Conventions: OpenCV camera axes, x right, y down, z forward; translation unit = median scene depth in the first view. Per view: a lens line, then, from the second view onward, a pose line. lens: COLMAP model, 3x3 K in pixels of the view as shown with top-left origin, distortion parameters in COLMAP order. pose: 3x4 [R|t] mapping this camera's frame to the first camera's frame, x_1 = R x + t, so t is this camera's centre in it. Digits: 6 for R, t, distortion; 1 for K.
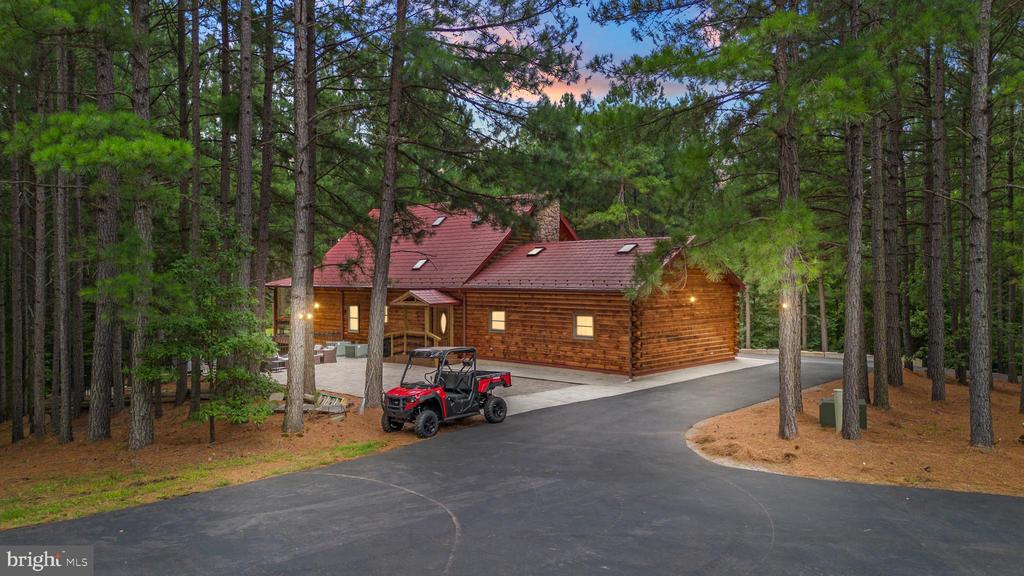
lens RADIAL K [[774.2, 0, 512.0], [0, 774.2, 288.0], [0, 0, 1]] dist [0.118088, -0.204673]
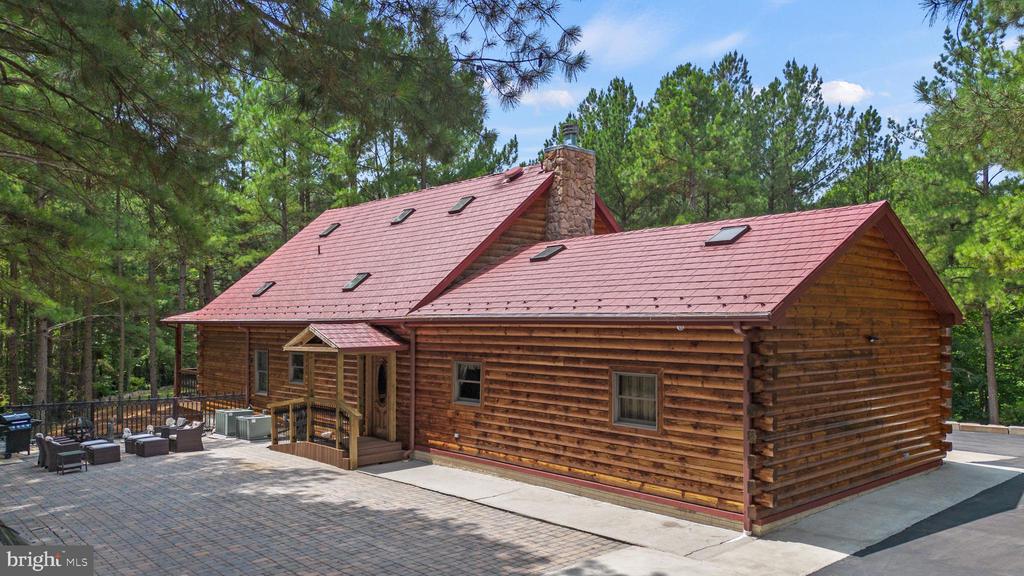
lens RADIAL K [[774.2, 0, 512.0], [0, 774.2, 288.0], [0, 0, 1]] dist [0.118088, -0.204673]
pose [[0.997073, -0.003188, -0.076390, 0.052868], [-0.001407, 0.998196, -0.060026, 0.011382], [0.076444, 0.059958, 0.995270, 0.507016]]
